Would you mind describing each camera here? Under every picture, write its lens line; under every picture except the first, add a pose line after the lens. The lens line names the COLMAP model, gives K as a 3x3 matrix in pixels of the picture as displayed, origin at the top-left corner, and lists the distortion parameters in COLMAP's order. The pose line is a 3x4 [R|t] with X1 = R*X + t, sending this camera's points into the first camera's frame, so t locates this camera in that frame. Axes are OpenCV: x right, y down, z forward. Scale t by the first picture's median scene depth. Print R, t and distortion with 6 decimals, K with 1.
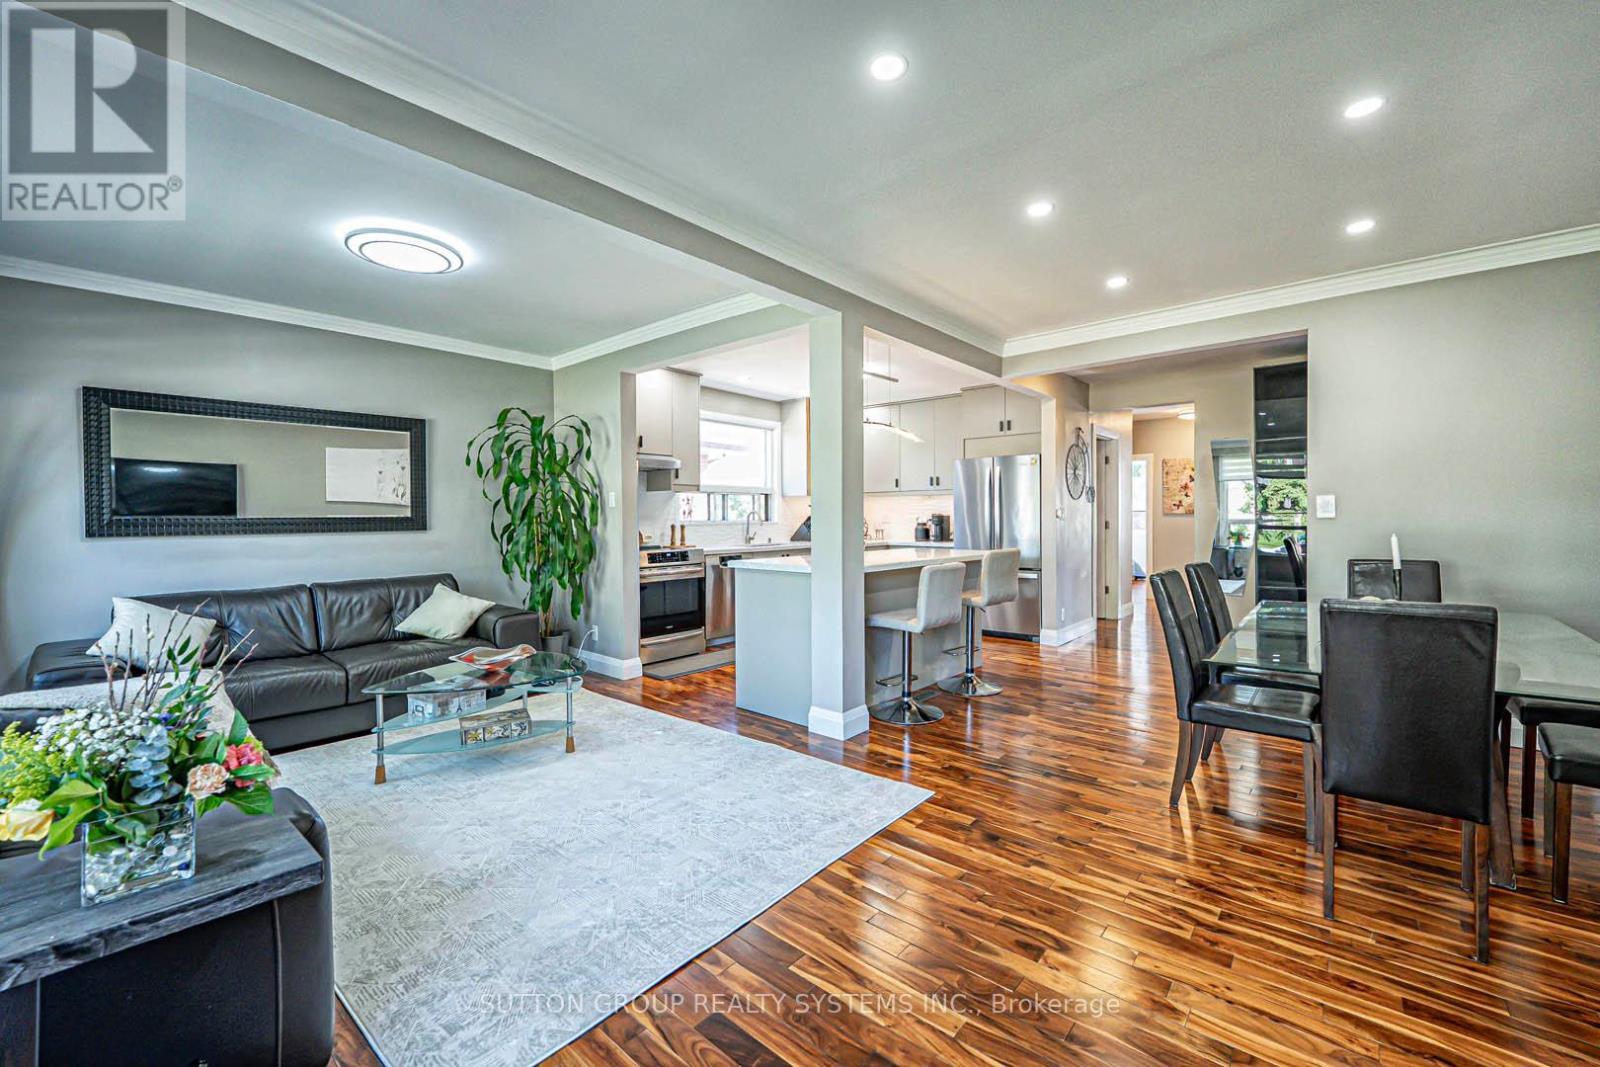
lens RADIAL K [[647.5, 0, 810.7], [0, 647.5, 532.4], [0, 0, 1]] dist [-0.007320, -0.001899]
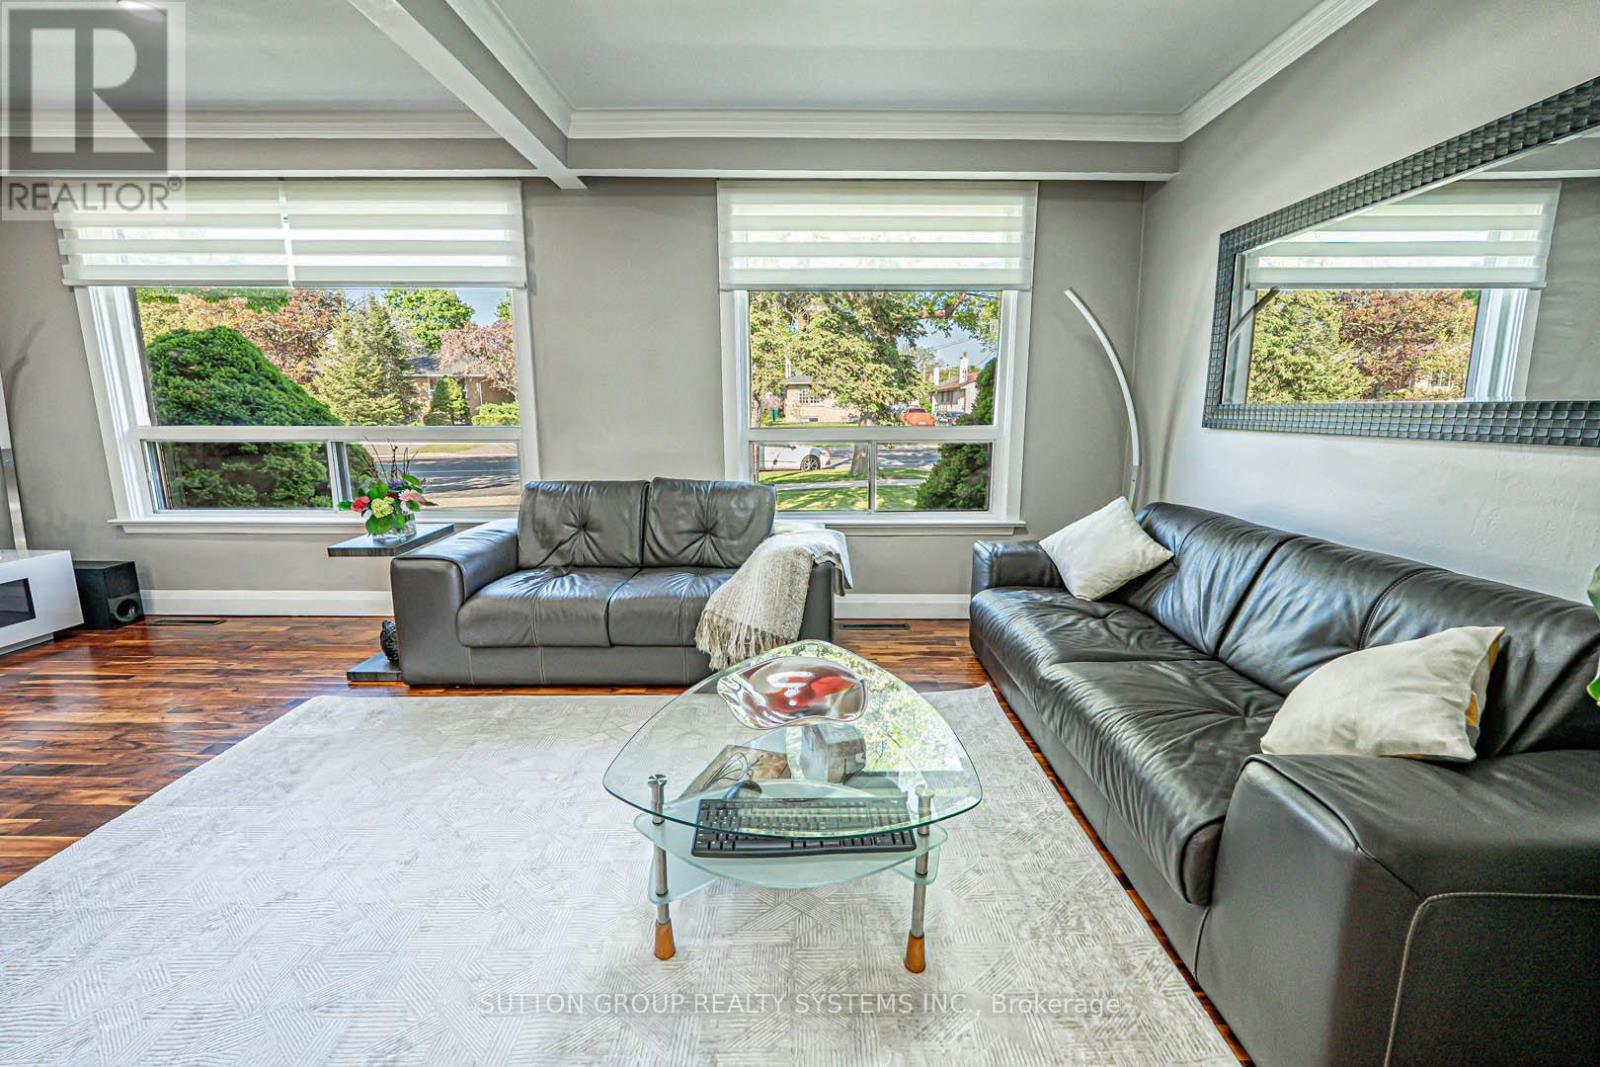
lens RADIAL K [[647.5, 0, 813.5], [0, 647.5, 527.0], [0, 0, 1]] dist [-0.007320, -0.001899]
pose [[-0.761938, 0.115692, -0.637233, -0.153853], [-0.017898, 0.979779, 0.199283, -0.018827], [0.647402, 0.163246, -0.744460, 0.993279]]
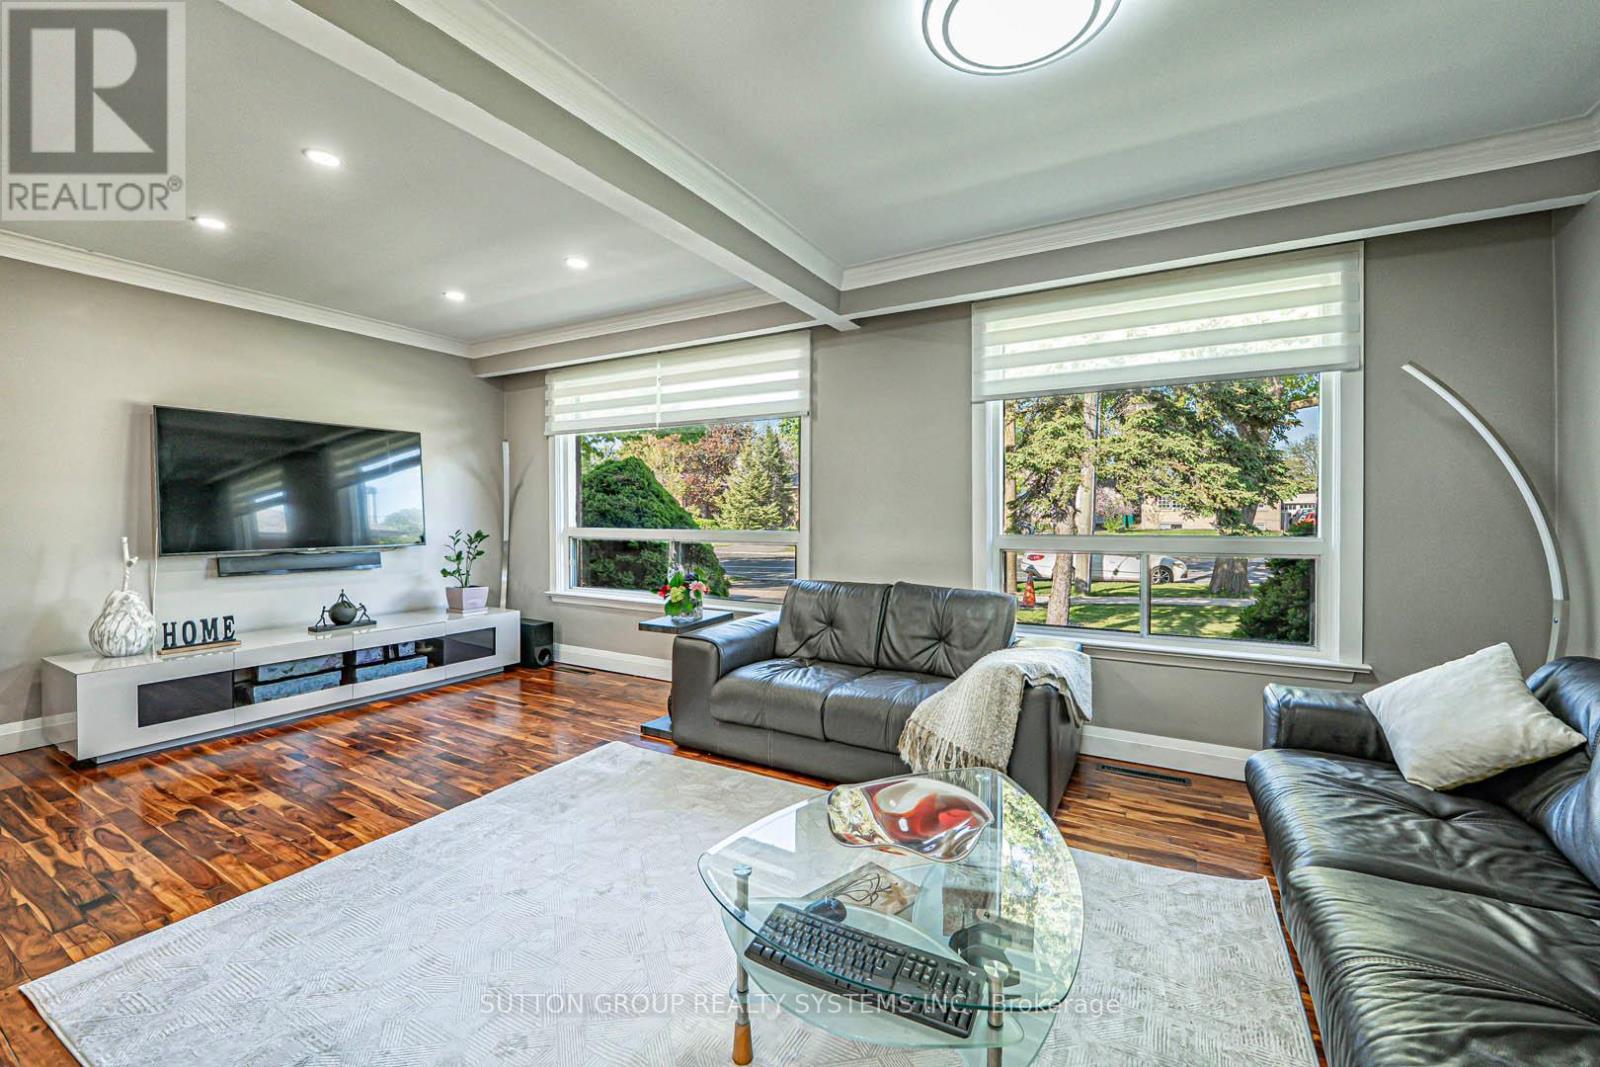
lens RADIAL K [[647.5, 0, 809.7], [0, 647.5, 523.1], [0, 0, 1]] dist [-0.007320, -0.001899]
pose [[-0.983806, 0.003456, -0.179202, -0.252238], [-0.003693, 0.999211, 0.039544, -0.023026], [0.179198, 0.039566, -0.983017, 1.048434]]
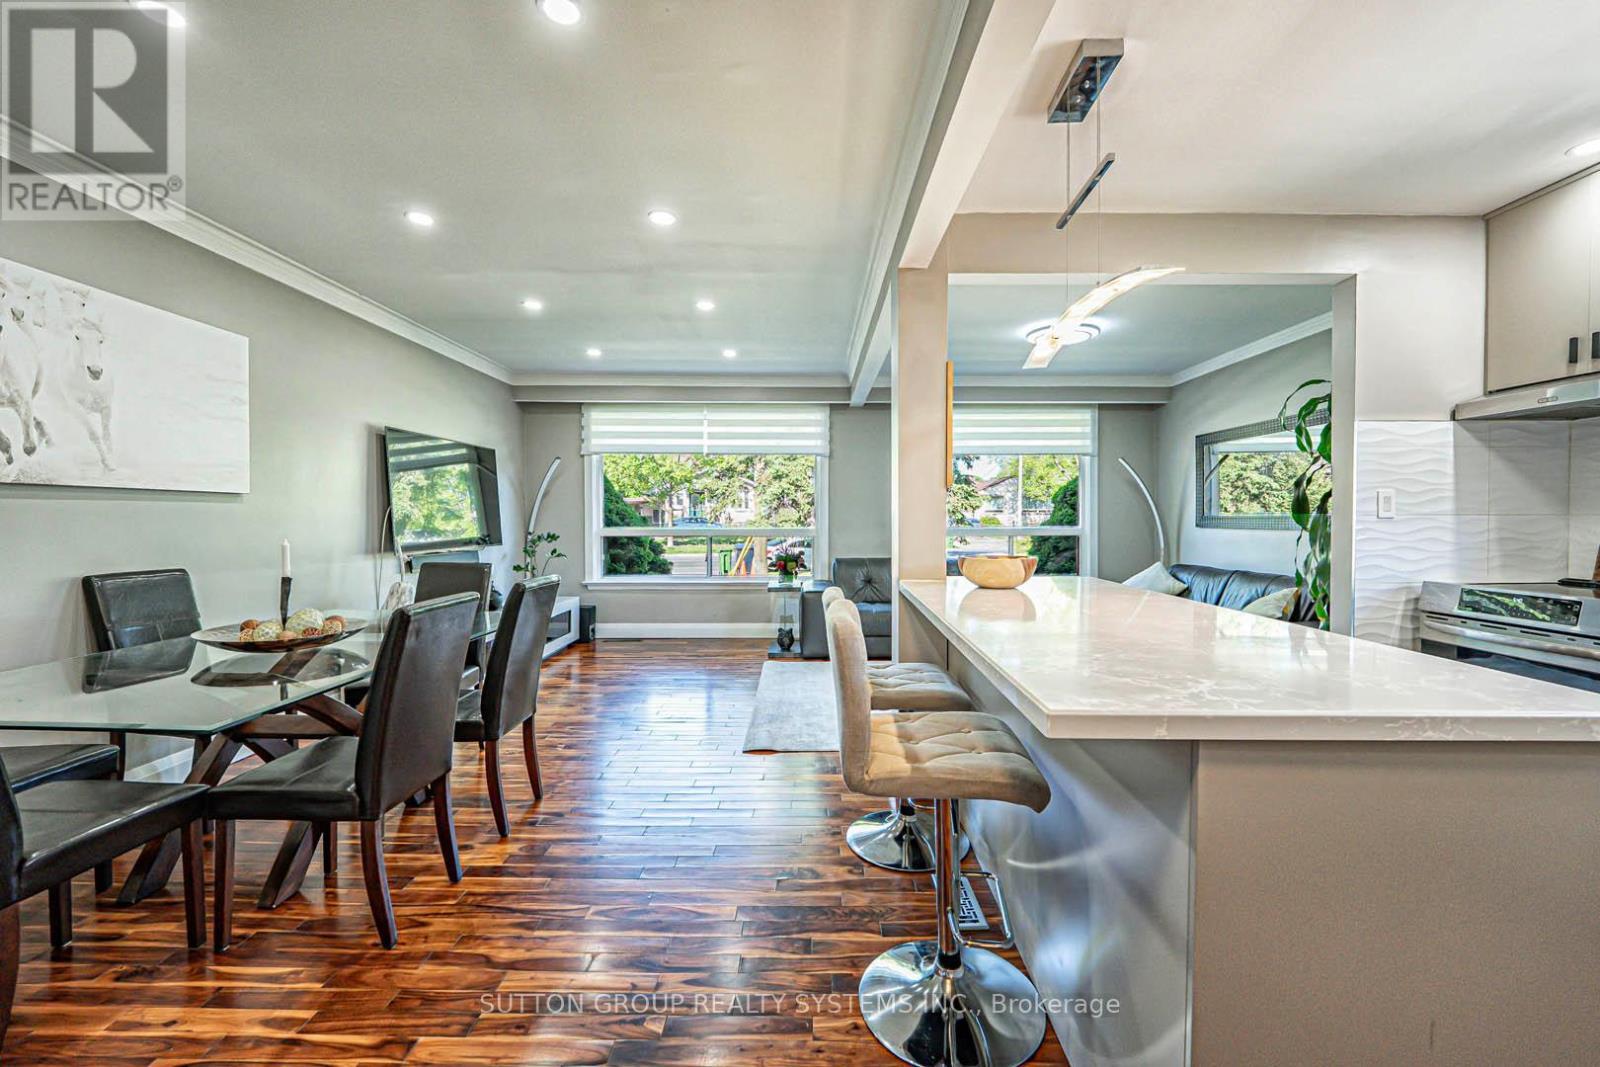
lens RADIAL K [[647.5, 0, 807.3], [0, 647.5, 523.5], [0, 0, 1]] dist [-0.007320, -0.001899]
pose [[-0.765446, 0.010980, -0.643406, 0.536962], [-0.013783, 0.999345, 0.033451, -0.033822], [0.643352, 0.034473, -0.764794, 1.230652]]
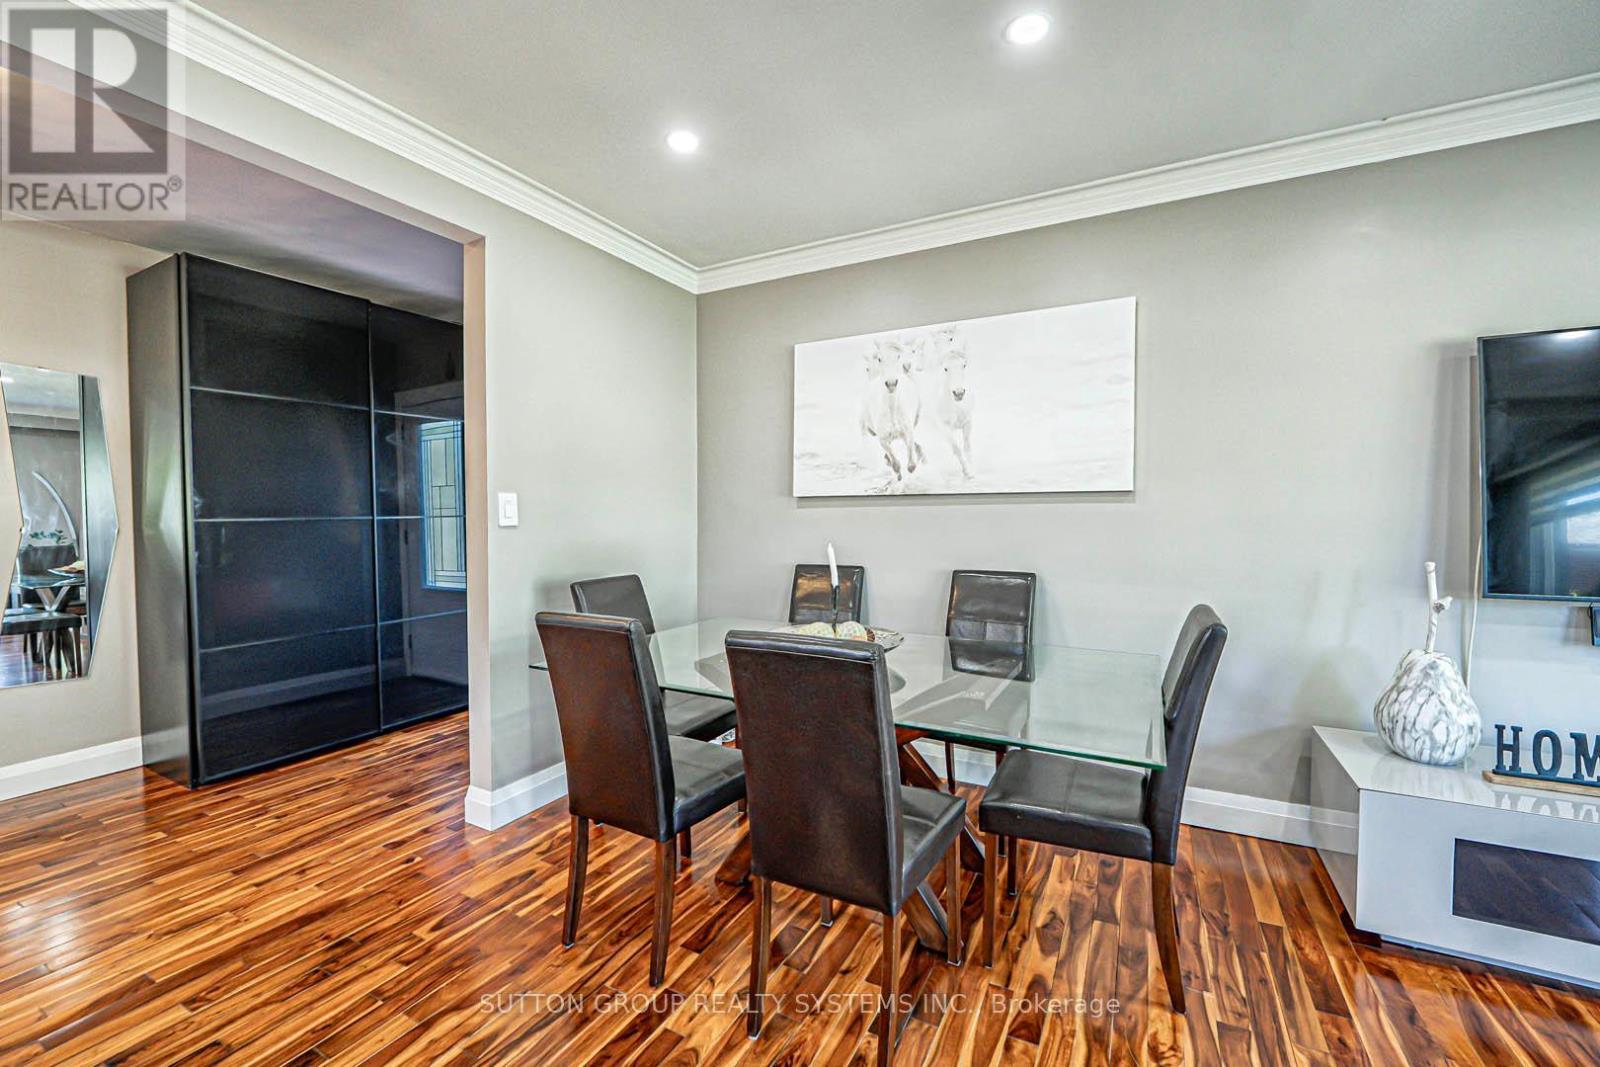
lens RADIAL K [[647.5, 0, 811.3], [0, 647.5, 530.2], [0, 0, 1]] dist [-0.007320, -0.001899]
pose [[-0.212552, -0.008565, 0.977112, 0.051312], [0.027939, 0.999499, 0.014839, -0.015873], [-0.976750, 0.030453, -0.212207, 0.692570]]
